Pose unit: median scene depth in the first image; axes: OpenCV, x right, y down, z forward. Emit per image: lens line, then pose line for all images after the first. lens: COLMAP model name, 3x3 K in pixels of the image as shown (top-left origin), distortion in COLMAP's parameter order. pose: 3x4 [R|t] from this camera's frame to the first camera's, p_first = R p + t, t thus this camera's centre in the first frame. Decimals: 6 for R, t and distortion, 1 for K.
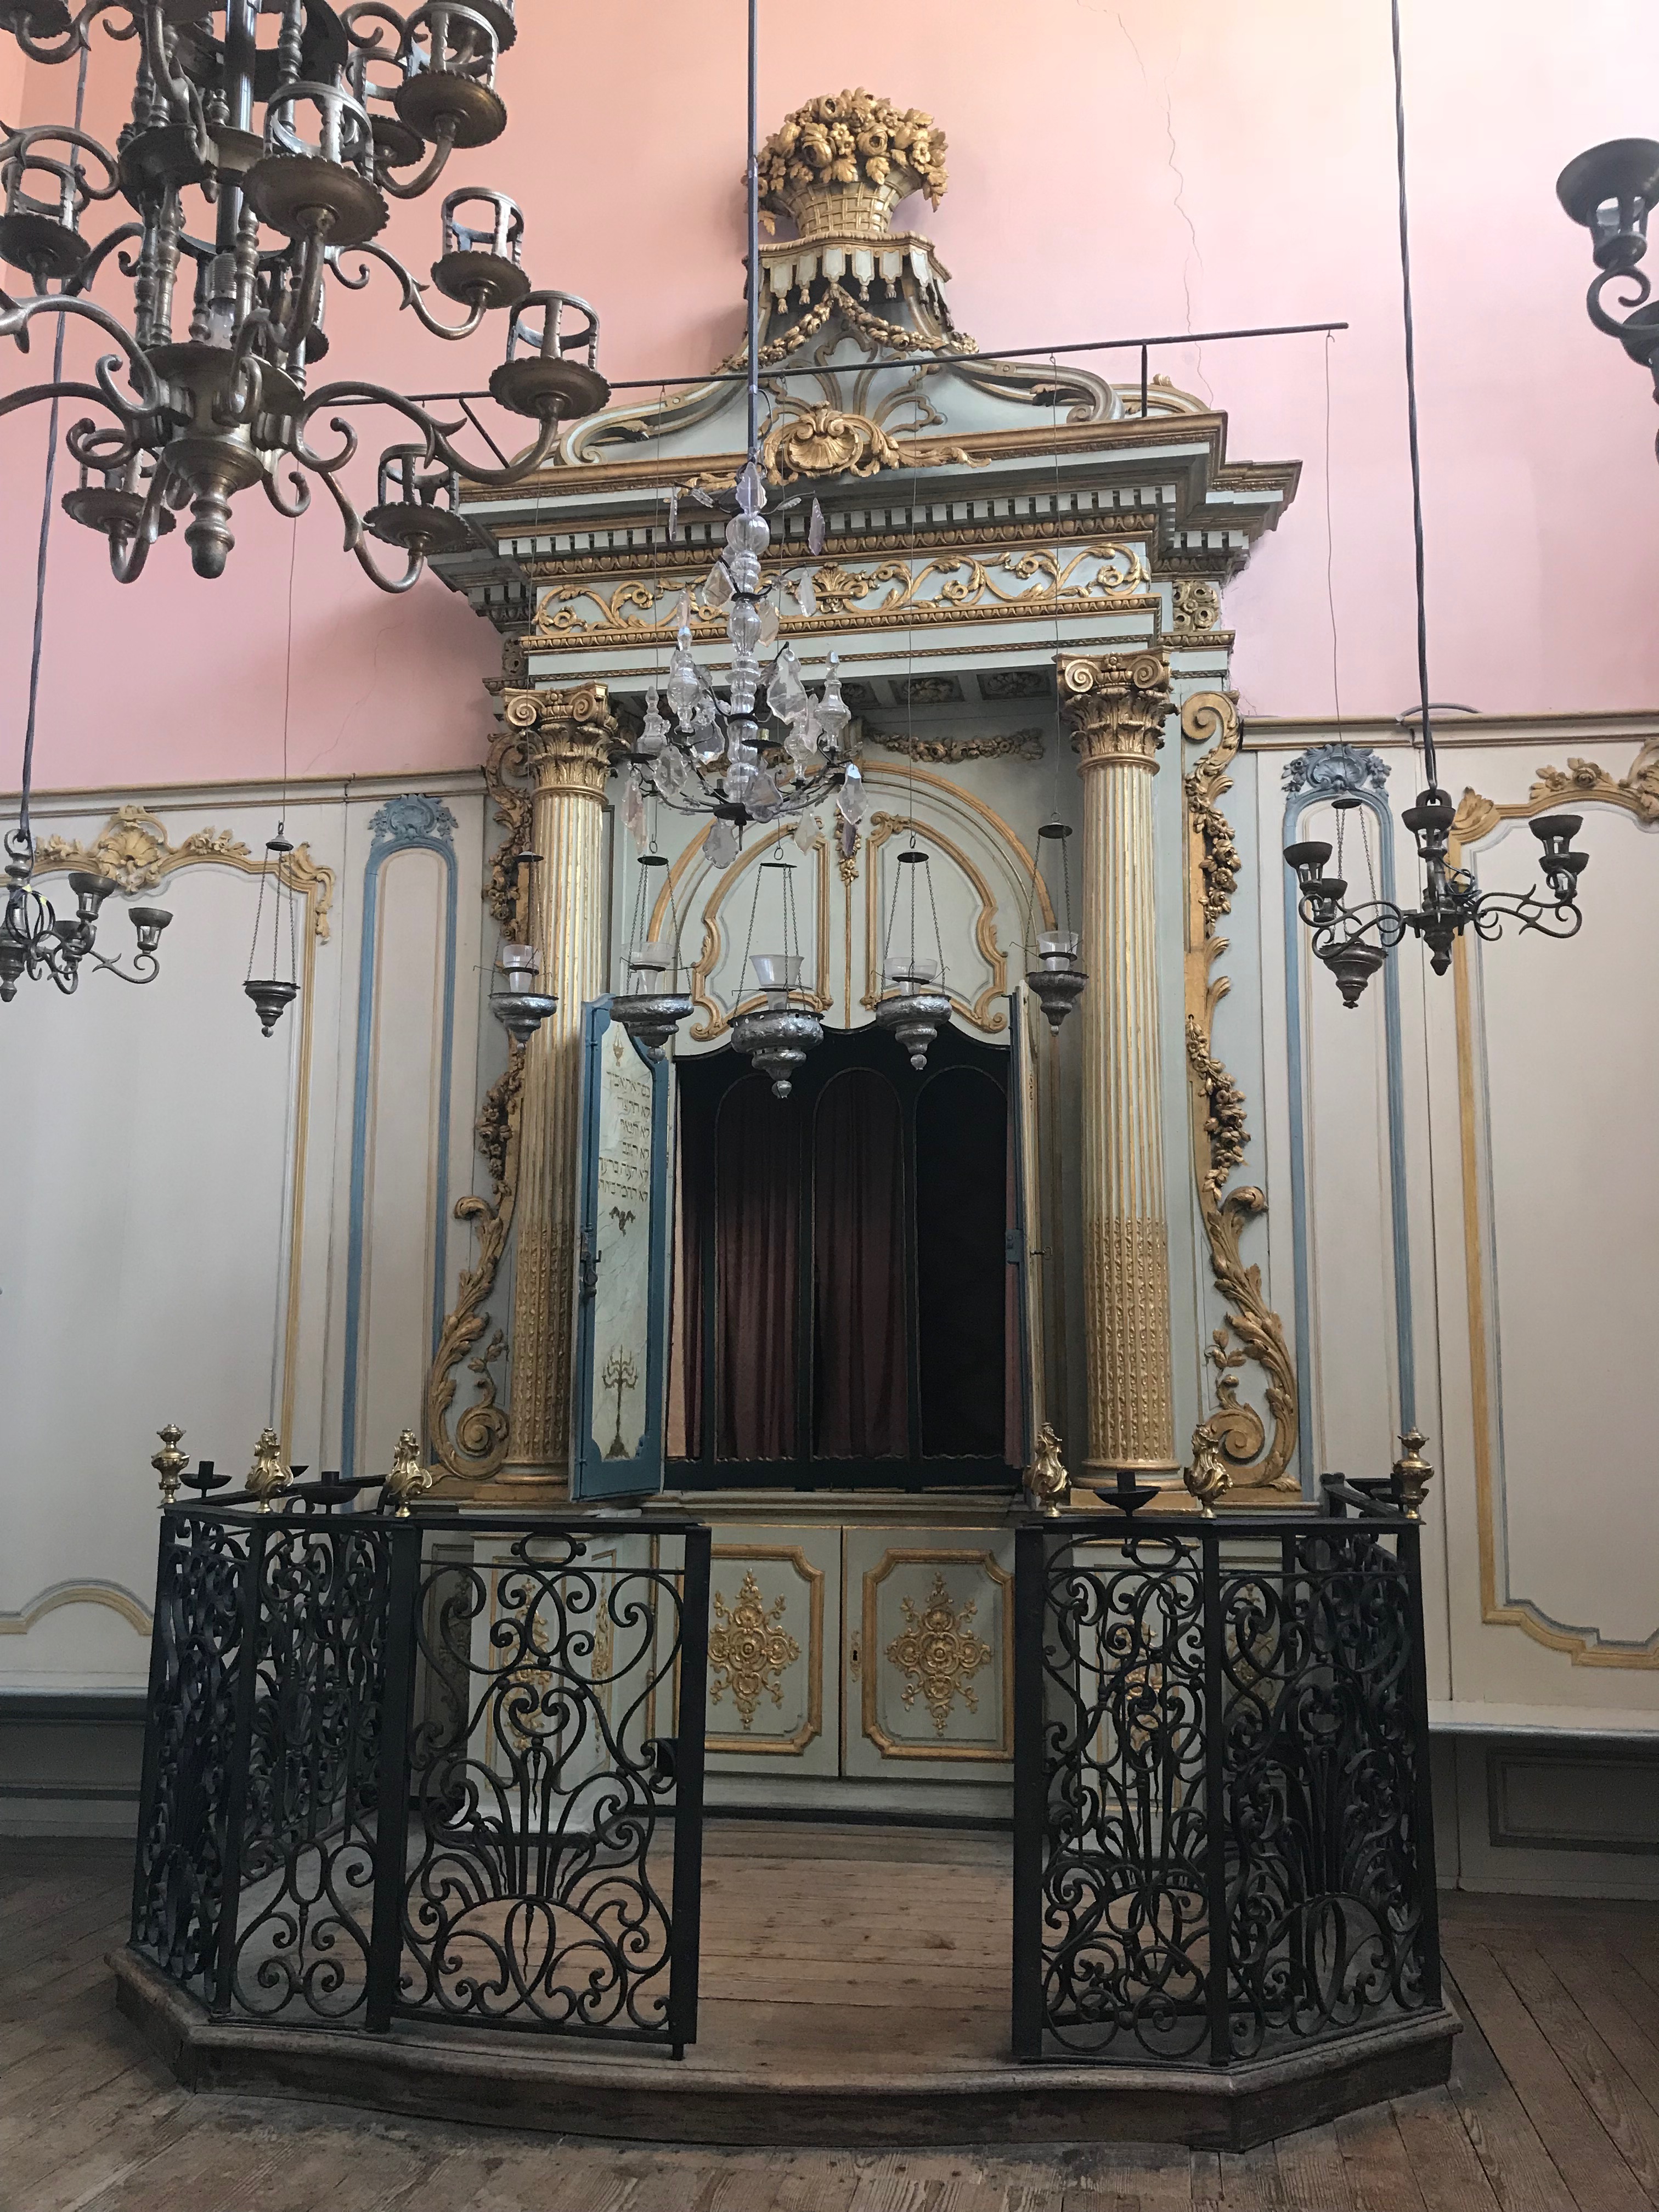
lens RADIAL K [[1814.1, 0, 838.0], [0, 1814.1, 1104.8], [0, 0, 1]] dist [0.008074, 0.001646]
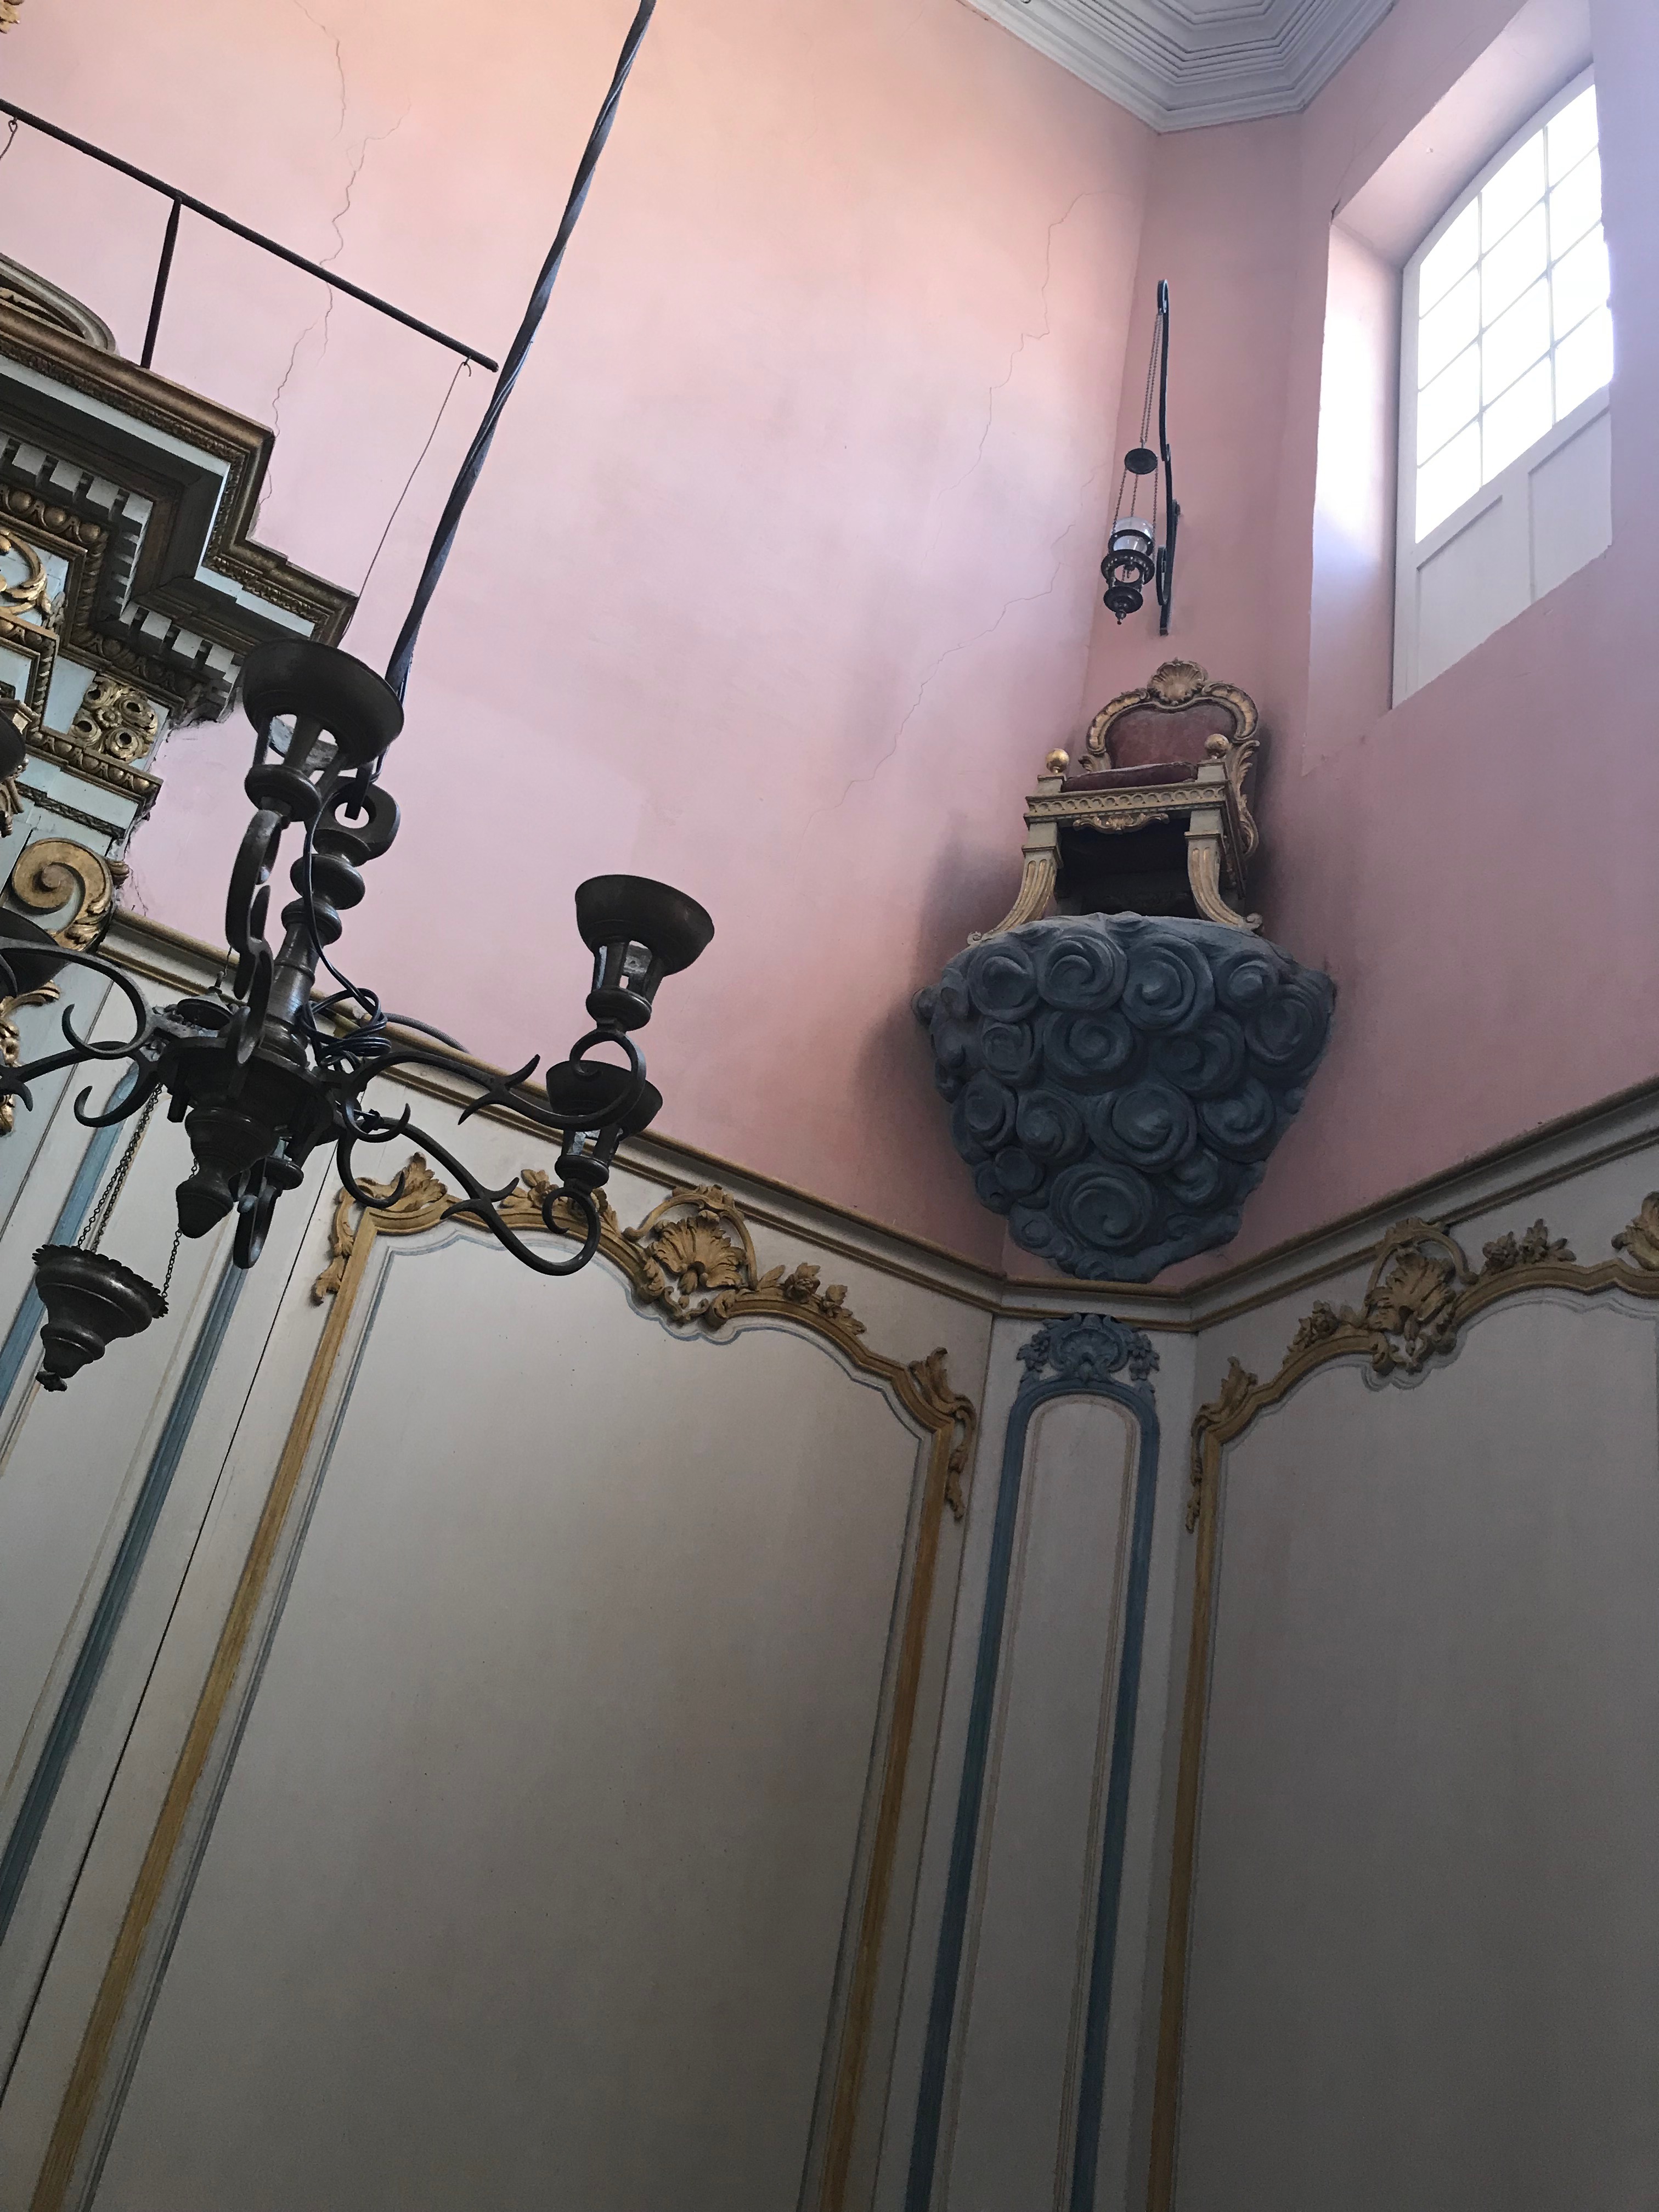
lens RADIAL K [[1814.1, 0, 834.5], [0, 1814.1, 1109.2], [0, 0, 1]] dist [0.008074, 0.001646]
pose [[0.786162, 0.404666, 0.467114, 0.155787], [-0.253114, 0.900349, -0.353986, -0.002287], [-0.563811, 0.160057, 0.810246, 0.395342]]
